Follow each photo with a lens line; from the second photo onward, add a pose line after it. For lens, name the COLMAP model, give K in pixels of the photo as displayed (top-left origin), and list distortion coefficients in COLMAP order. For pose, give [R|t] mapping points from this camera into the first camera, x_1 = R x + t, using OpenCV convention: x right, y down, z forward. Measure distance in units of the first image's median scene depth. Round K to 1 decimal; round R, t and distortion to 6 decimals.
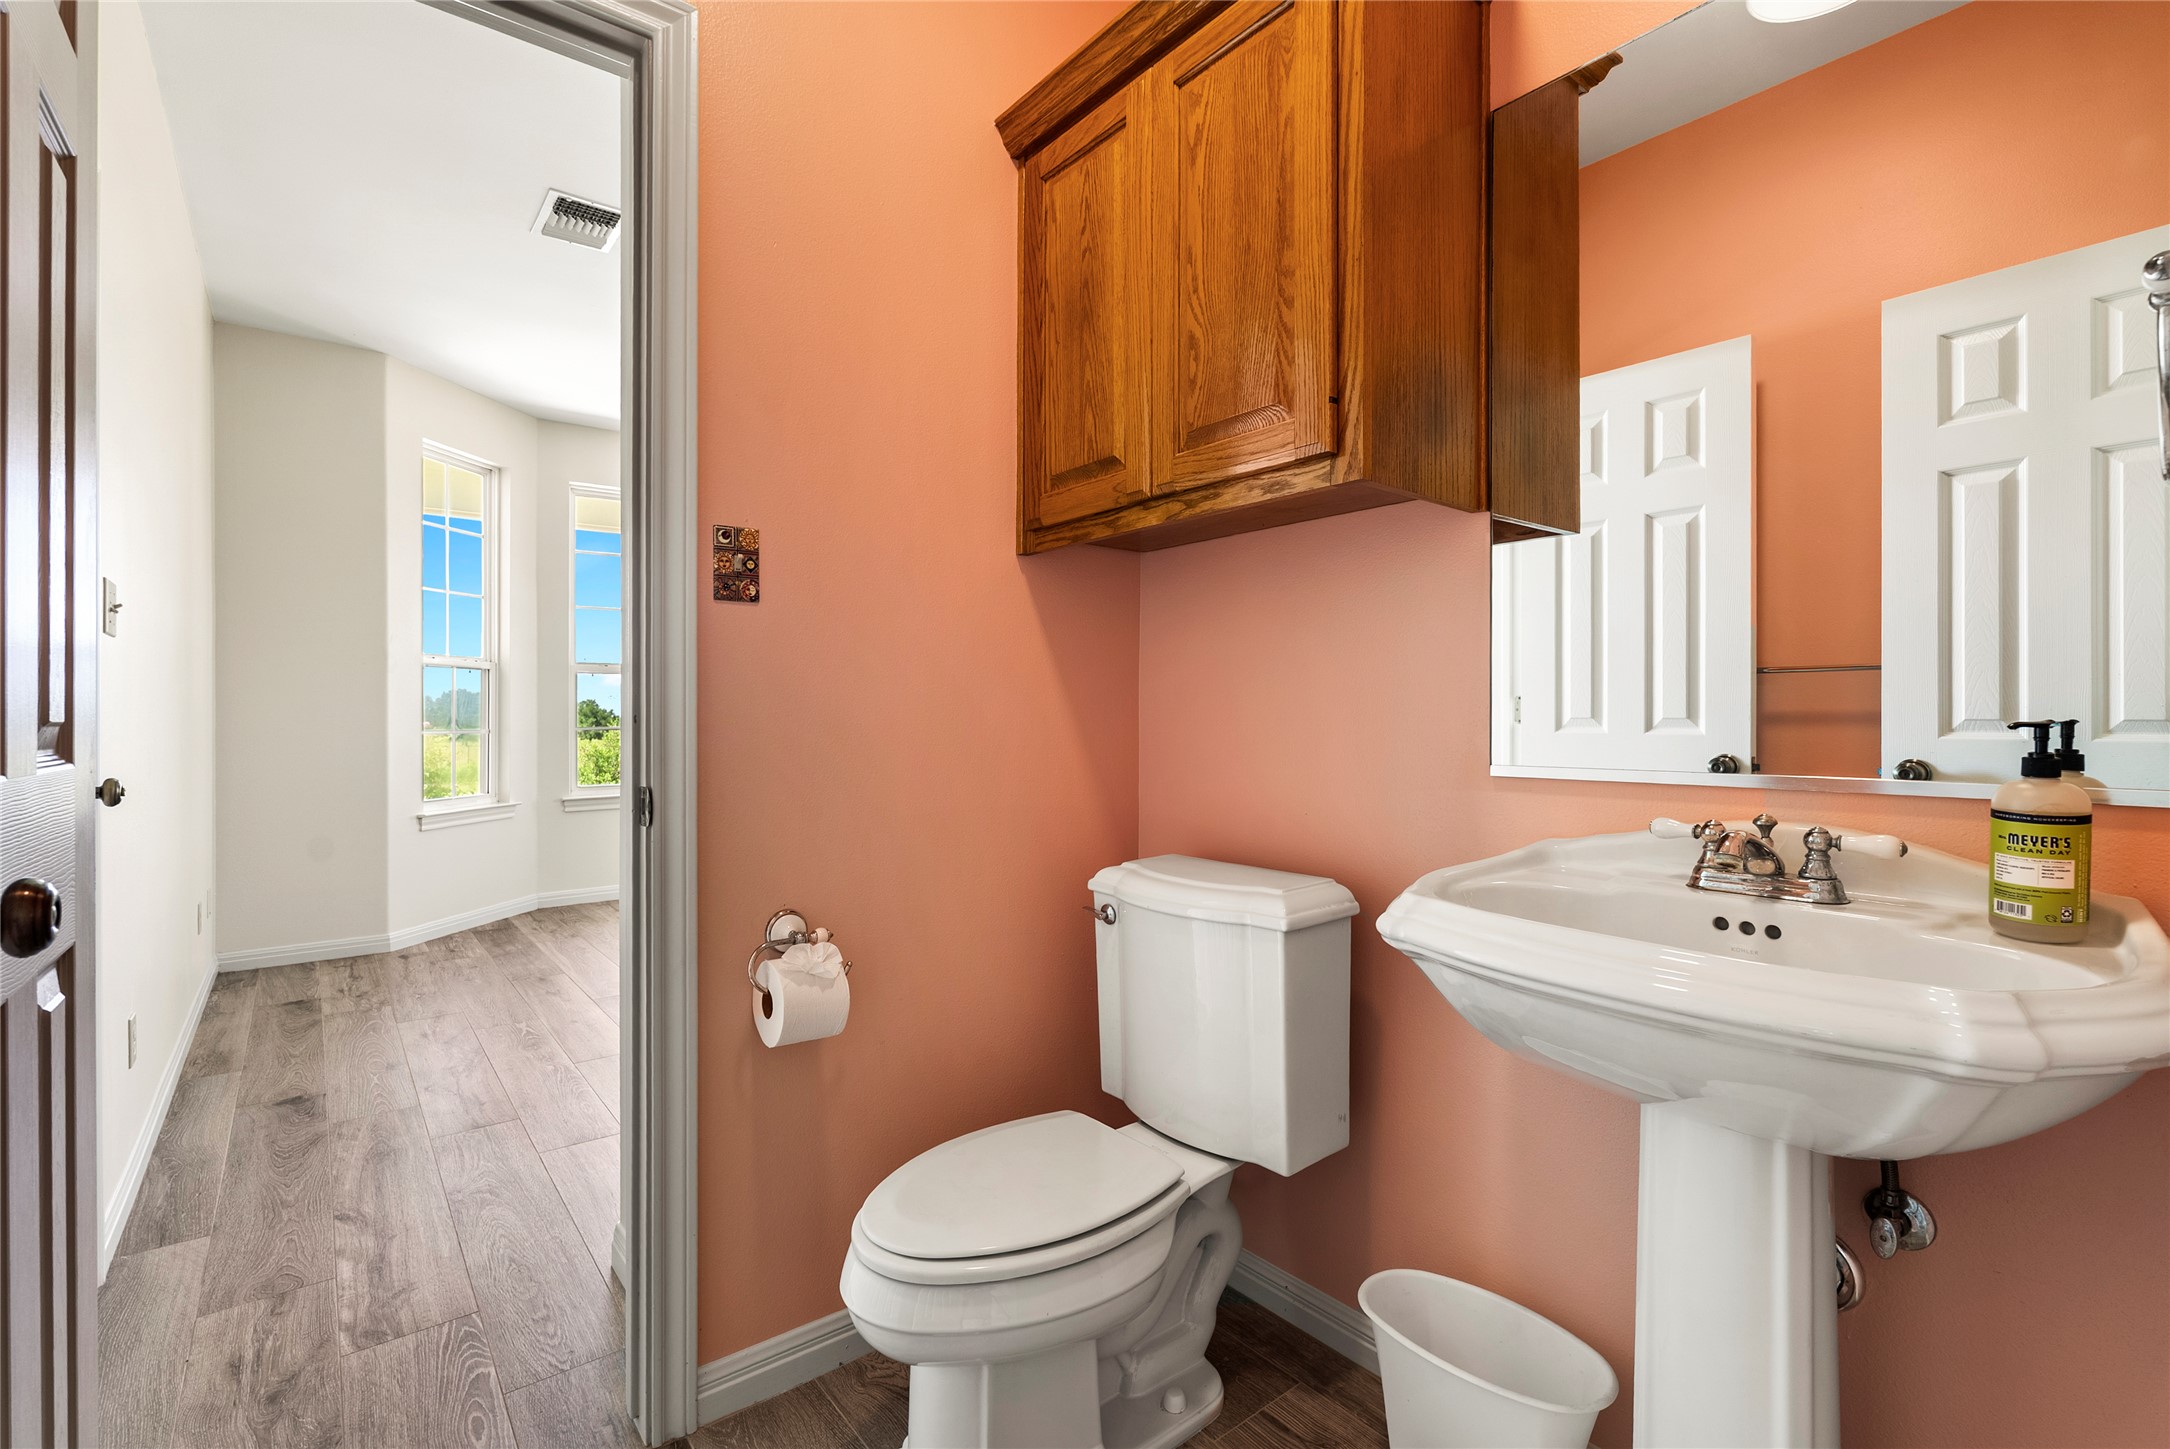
lens RADIAL K [[975.5, 0, 1078.5], [0, 975.5, 717.8], [0, 0, 1]] dist [-0.002322, 0.001018]
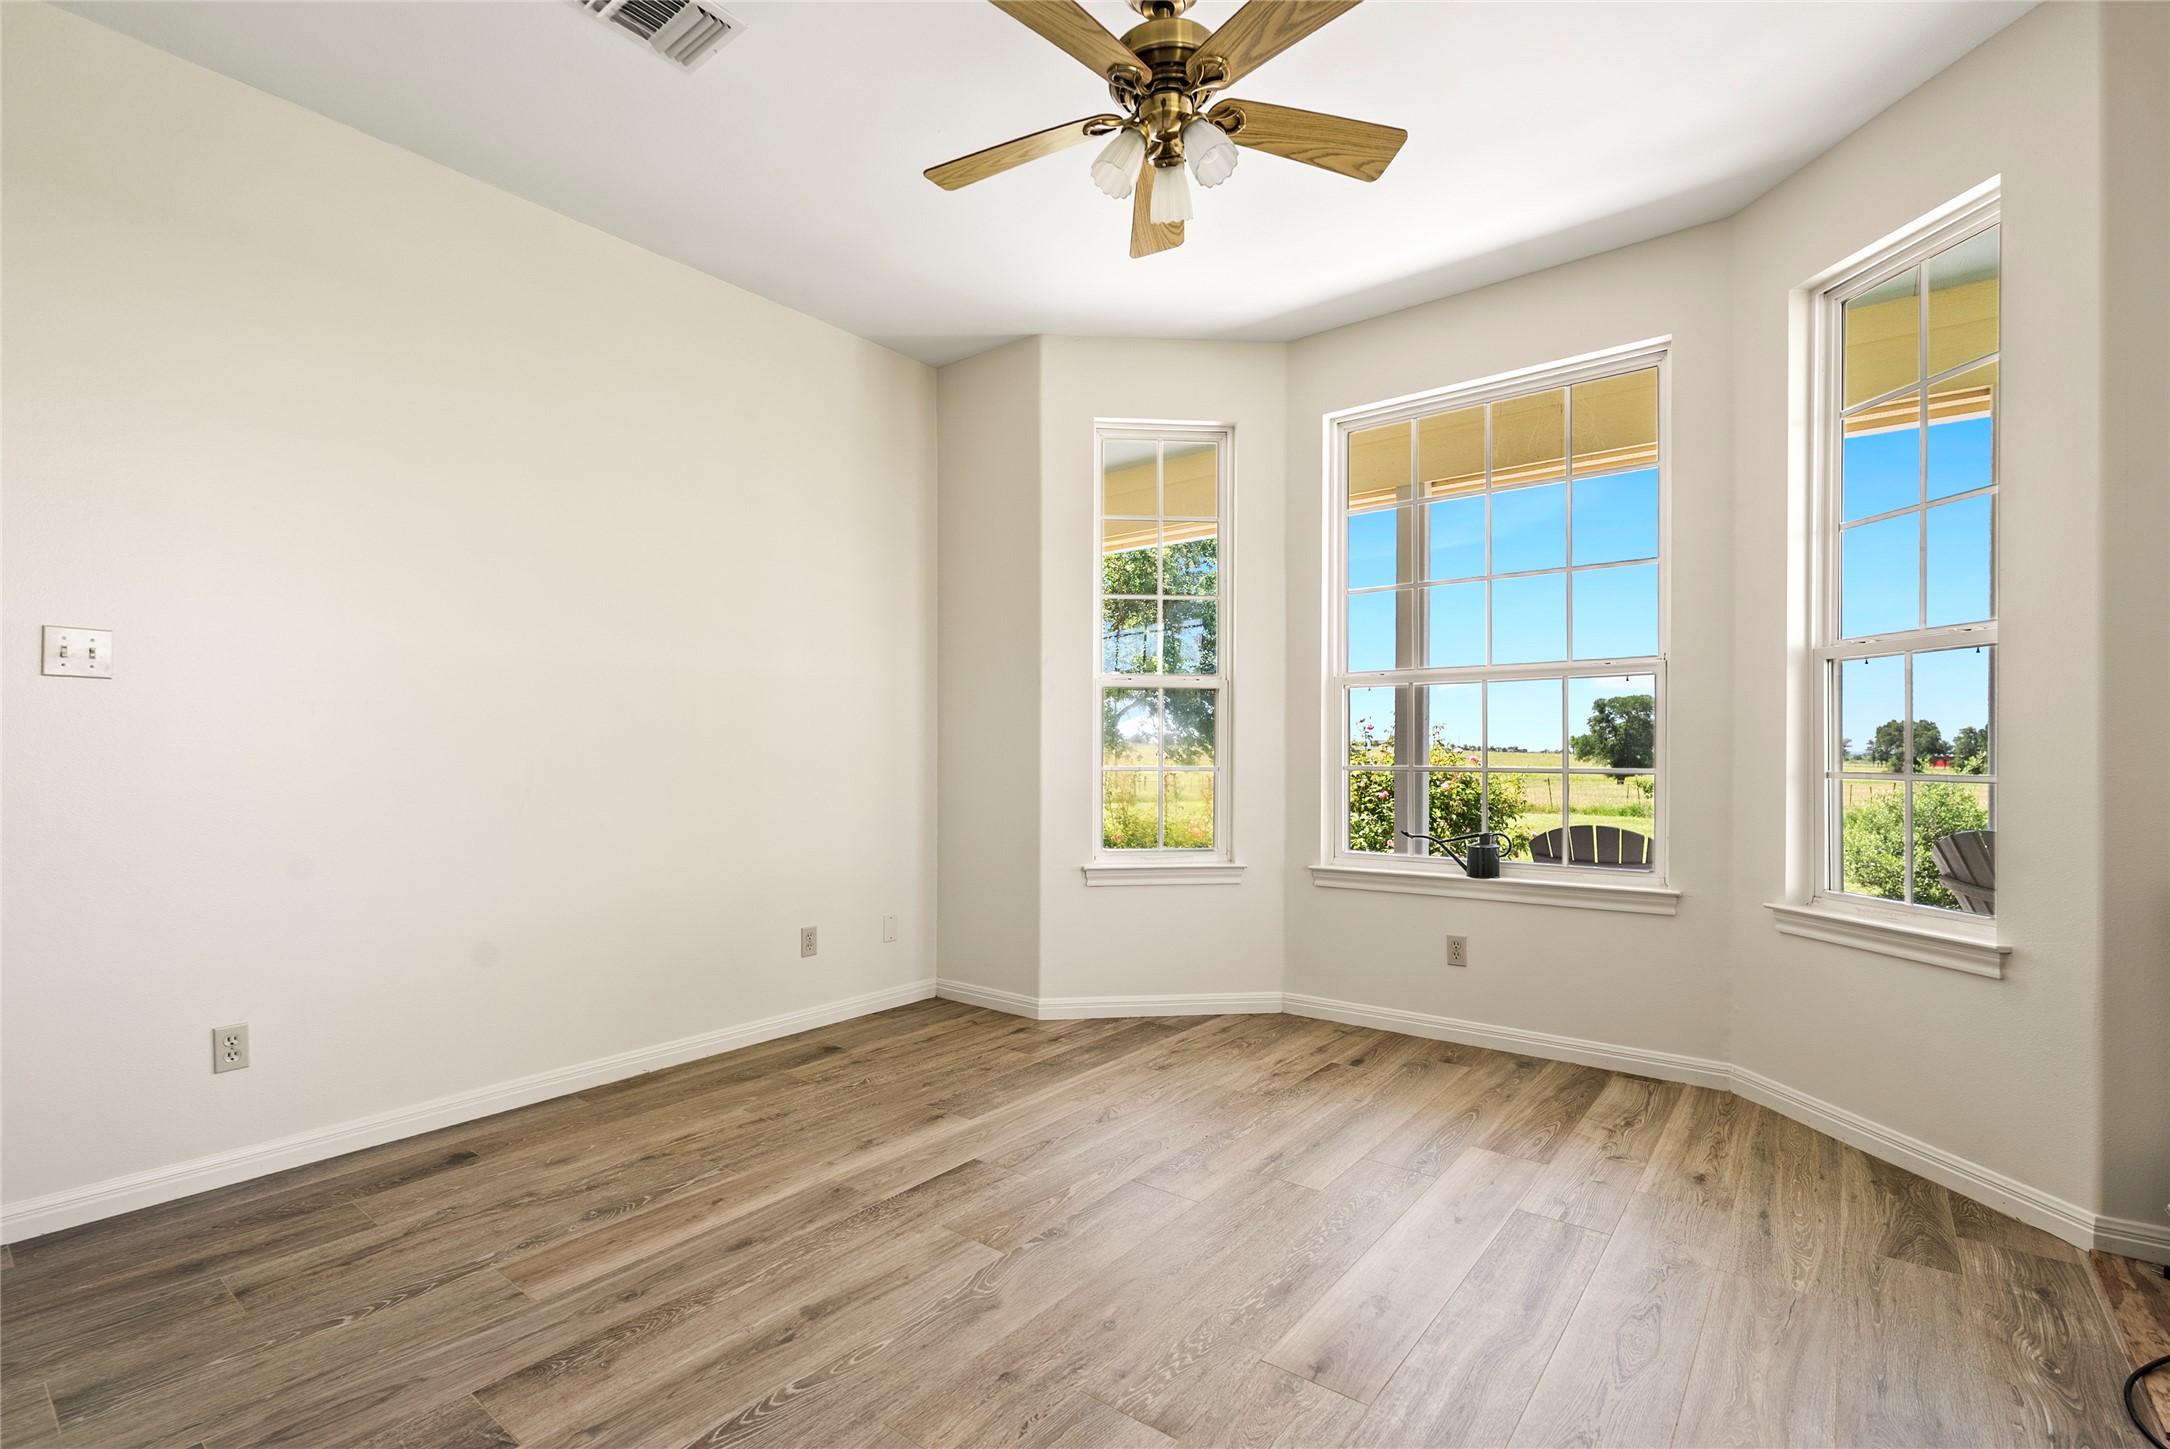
lens RADIAL K [[975.5, 0, 1079.7], [0, 975.5, 744.6], [0, 0, 1]] dist [-0.002322, 0.001018]
pose [[0.224041, -0.004764, -0.974568, 0.150363], [-0.003049, 0.999980, -0.005589, -0.000751], [0.974575, 0.004223, 0.224022, 0.840427]]
